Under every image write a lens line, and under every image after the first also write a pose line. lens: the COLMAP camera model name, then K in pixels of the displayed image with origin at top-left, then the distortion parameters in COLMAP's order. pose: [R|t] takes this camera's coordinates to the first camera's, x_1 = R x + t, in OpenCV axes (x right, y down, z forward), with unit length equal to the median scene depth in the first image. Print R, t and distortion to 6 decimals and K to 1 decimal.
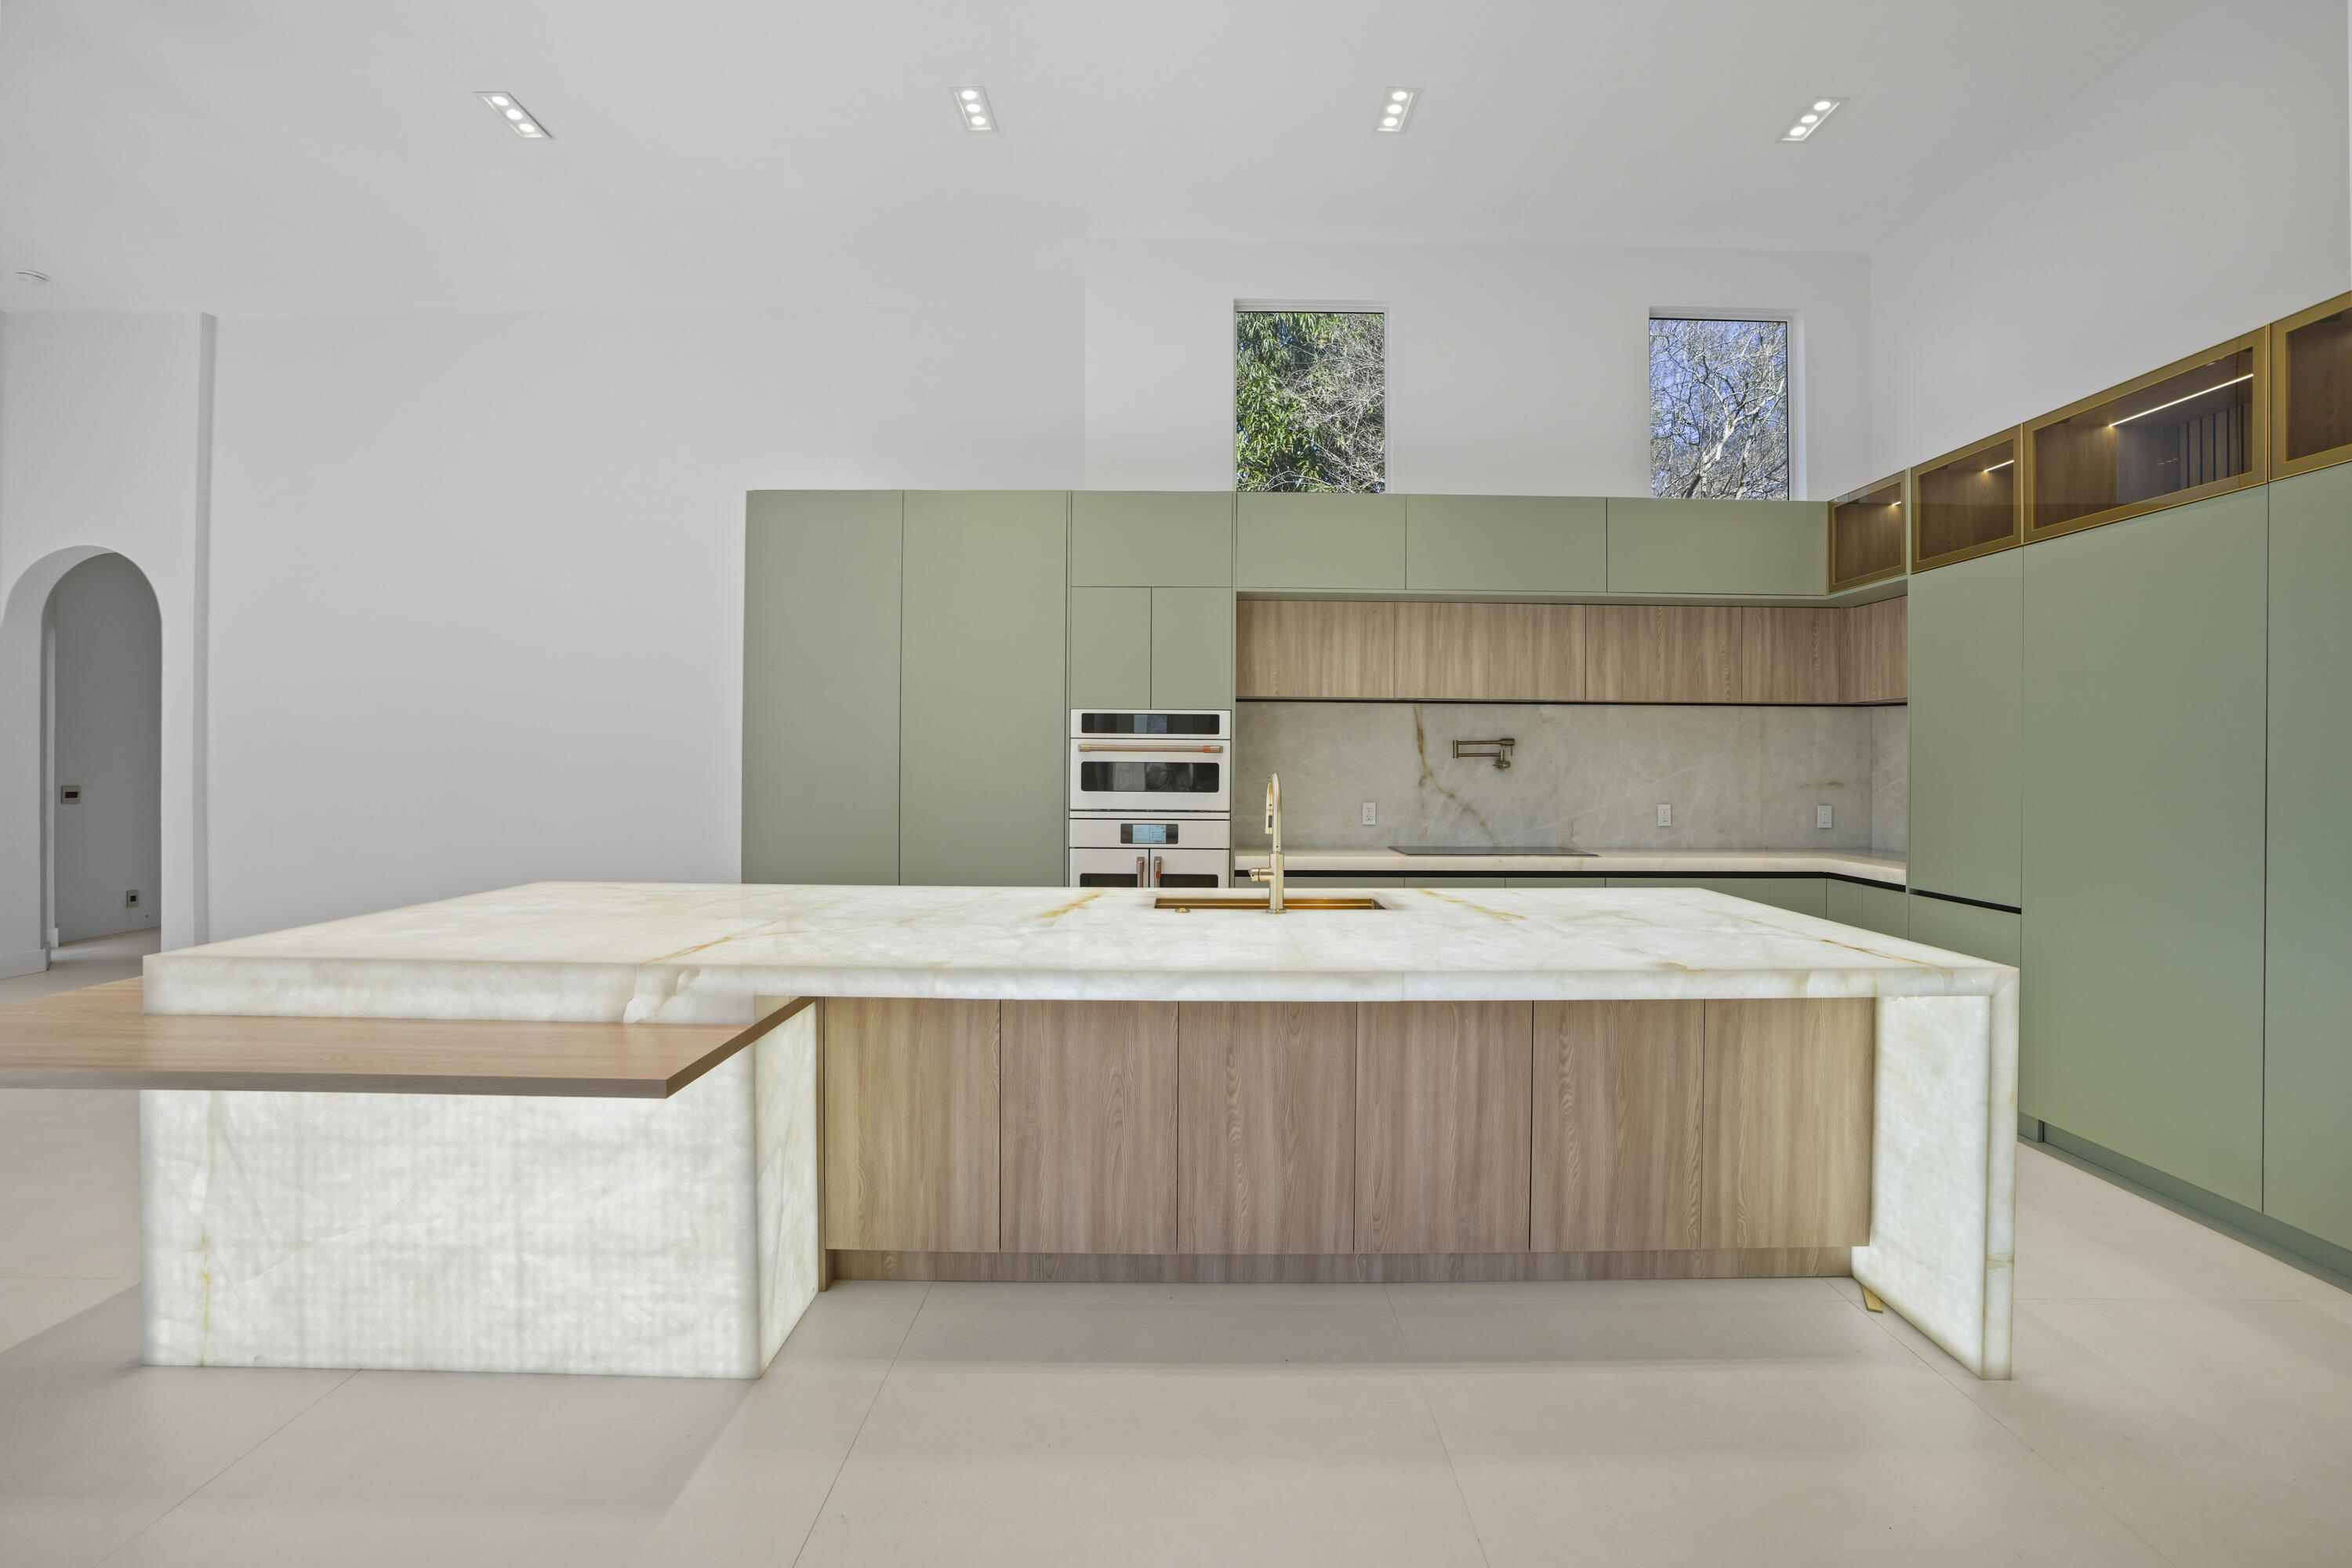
lens RADIAL K [[1076.8, 0, 1176.0], [0, 1076.8, 784.0], [0, 0, 1]] dist [-0.059731, 0.025158]
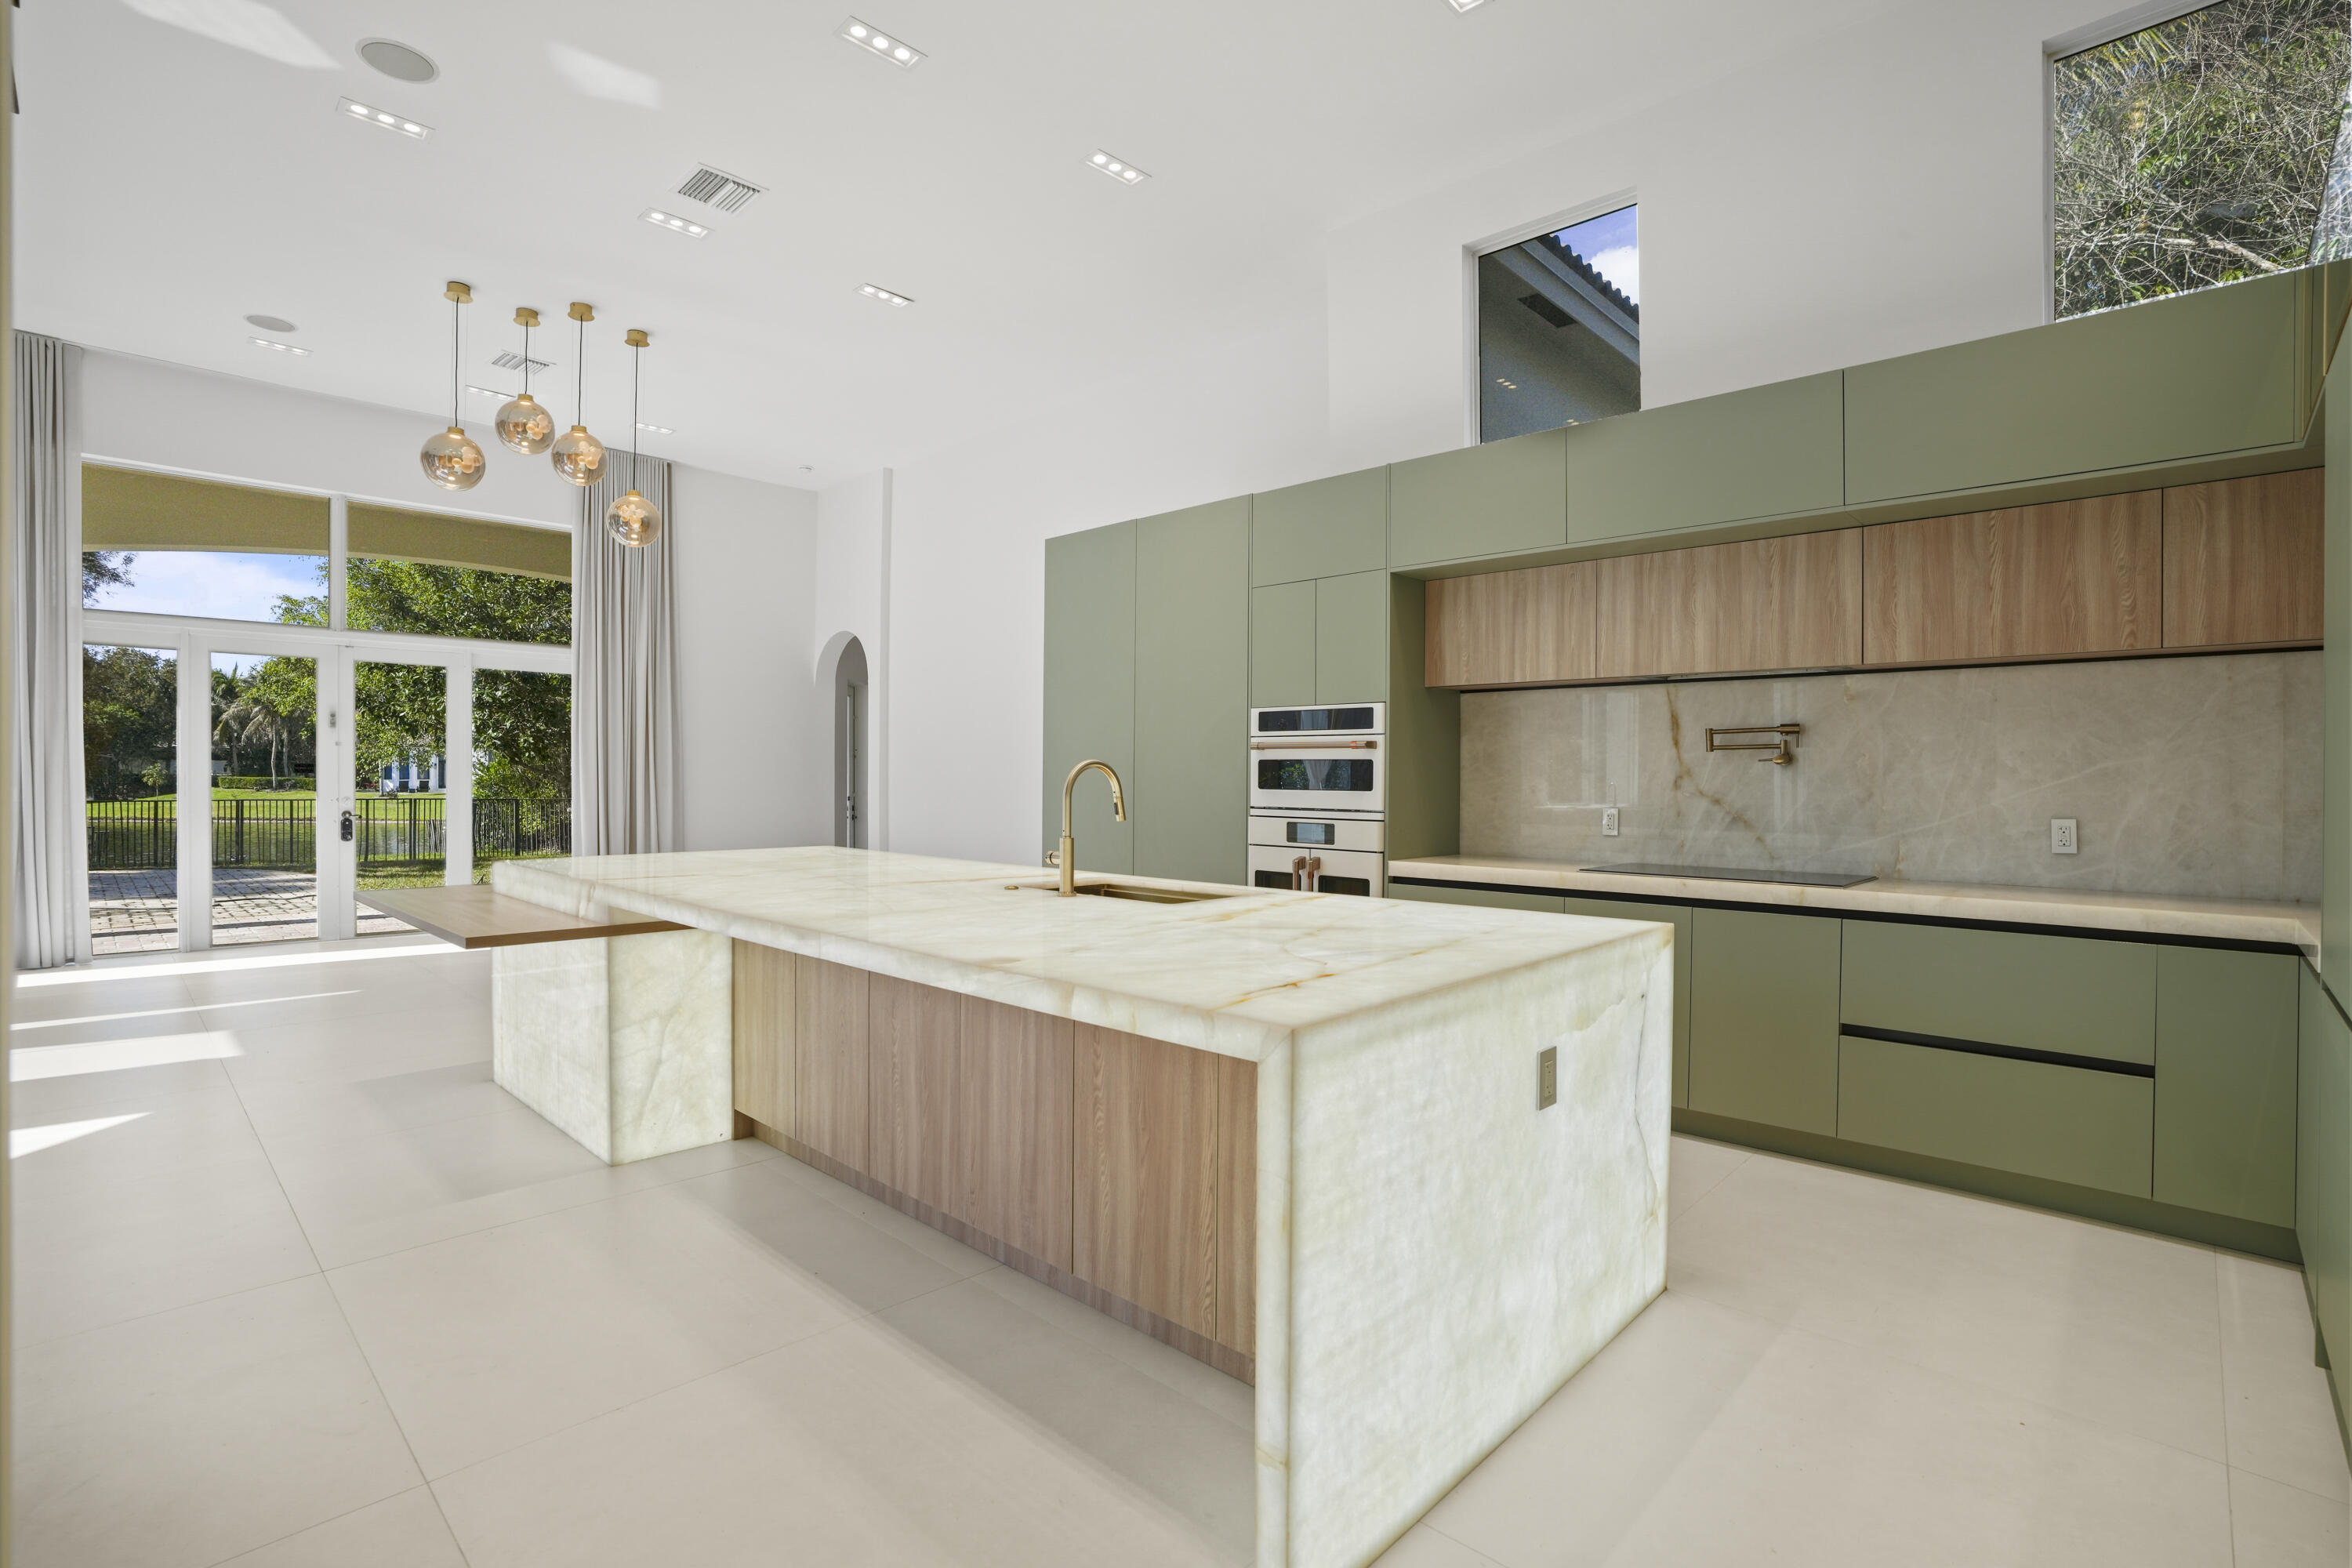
lens RADIAL K [[1076.8, 0, 1176.0], [0, 1076.8, 784.0], [0, 0, 1]] dist [-0.059731, 0.025158]
pose [[0.731921, 0.003751, -0.681380, 0.547904], [-0.014874, 0.999835, -0.010473, 0.013914], [0.681228, 0.017800, 0.731855, 0.203790]]
